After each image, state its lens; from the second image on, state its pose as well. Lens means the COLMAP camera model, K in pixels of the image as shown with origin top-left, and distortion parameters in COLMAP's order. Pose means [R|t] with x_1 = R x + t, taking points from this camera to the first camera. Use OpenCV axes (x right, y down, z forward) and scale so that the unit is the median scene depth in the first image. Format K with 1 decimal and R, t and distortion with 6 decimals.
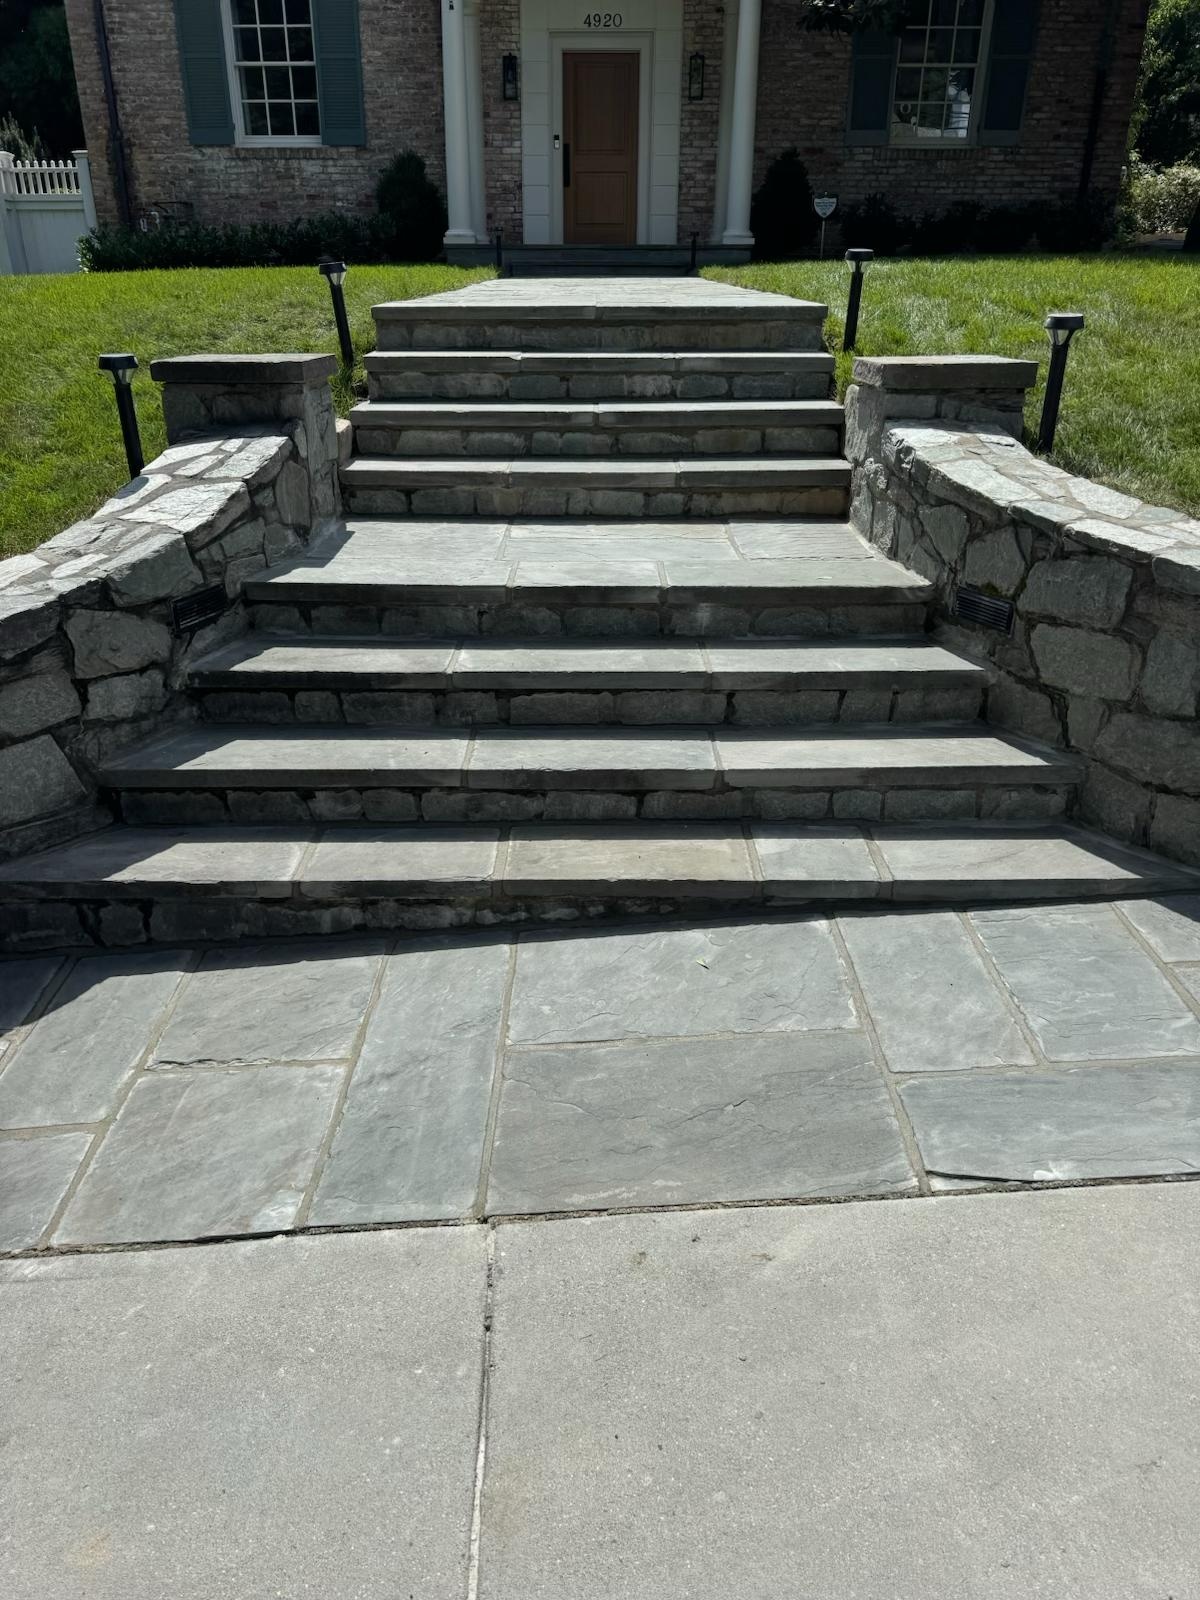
lens RADIAL K [[1191.1, 0, 600.0], [0, 1191.1, 800.0], [0, 0, 1]] dist [0.098772, 0.000290]
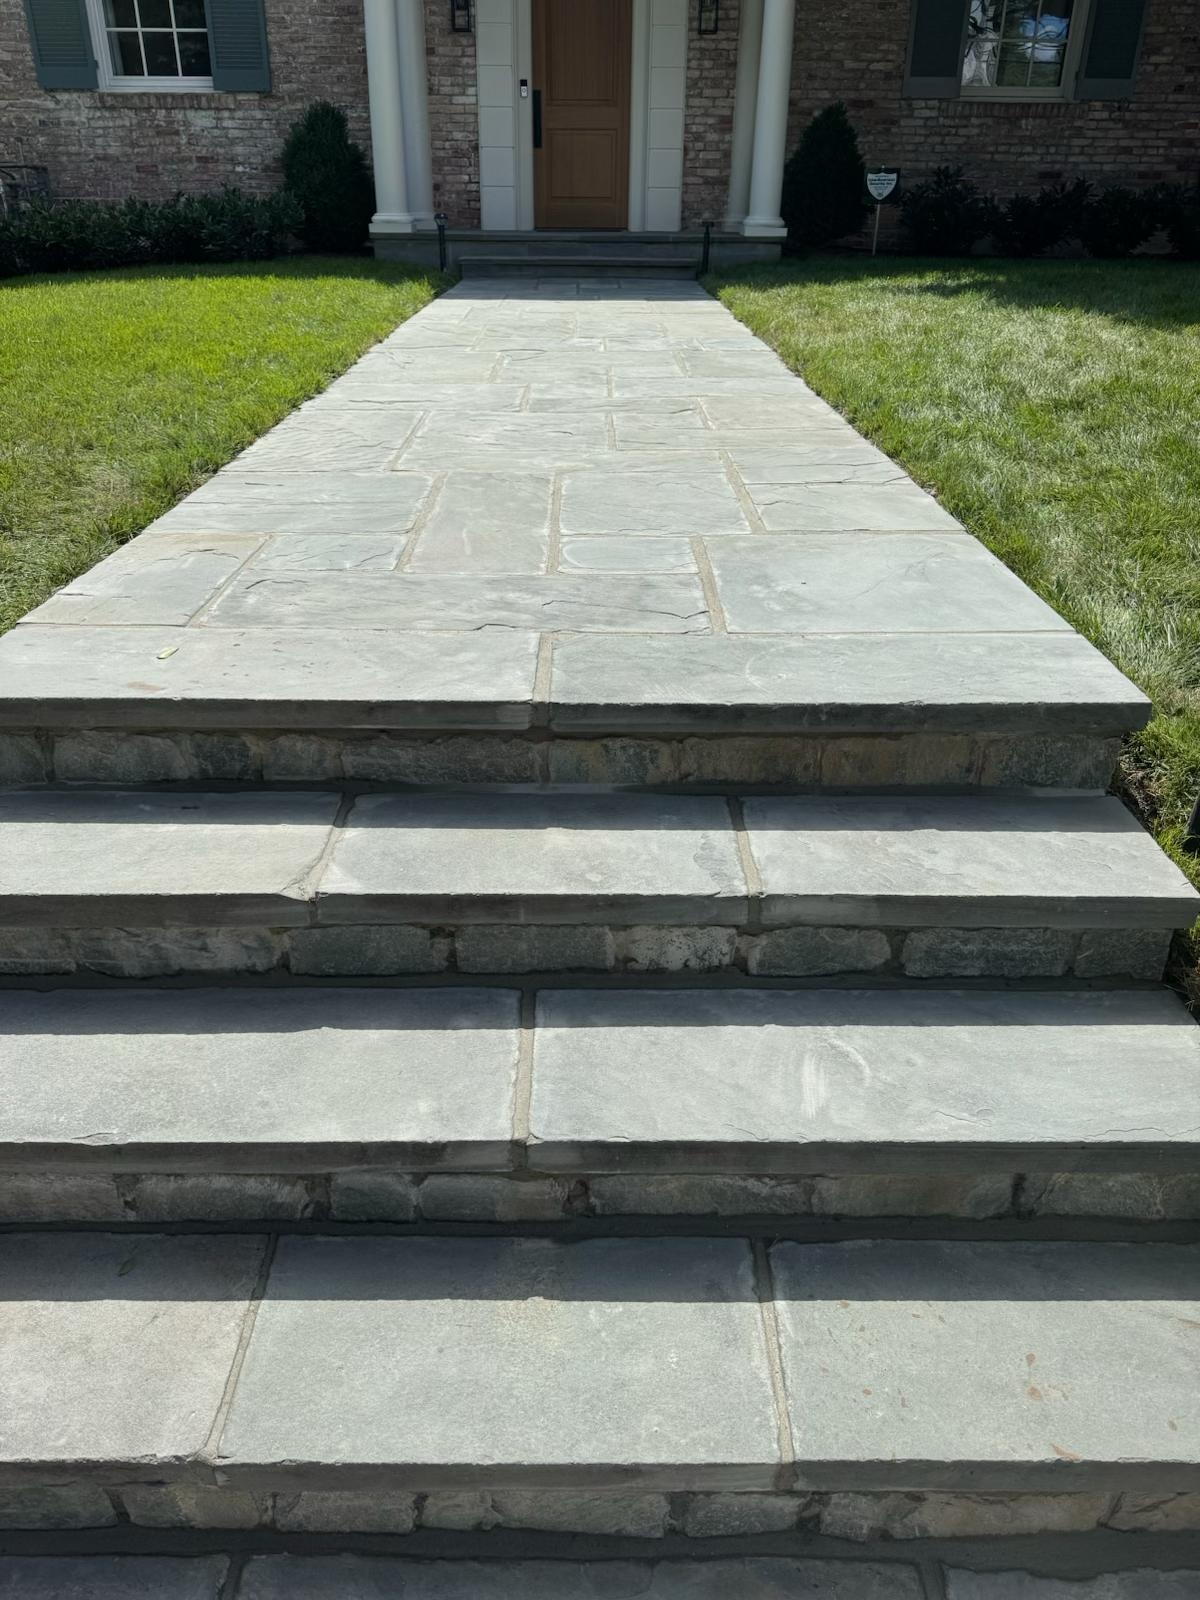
lens RADIAL K [[1167.1, 0, 600.0], [0, 1167.1, 800.0], [0, 0, 1]] dist [0.062121, 0.003342]
pose [[0.999952, 0.001201, 0.009747, 0.005234], [-0.001850, 0.997759, 0.066878, -0.146263], [-0.009645, -0.066893, 0.997714, 0.230908]]
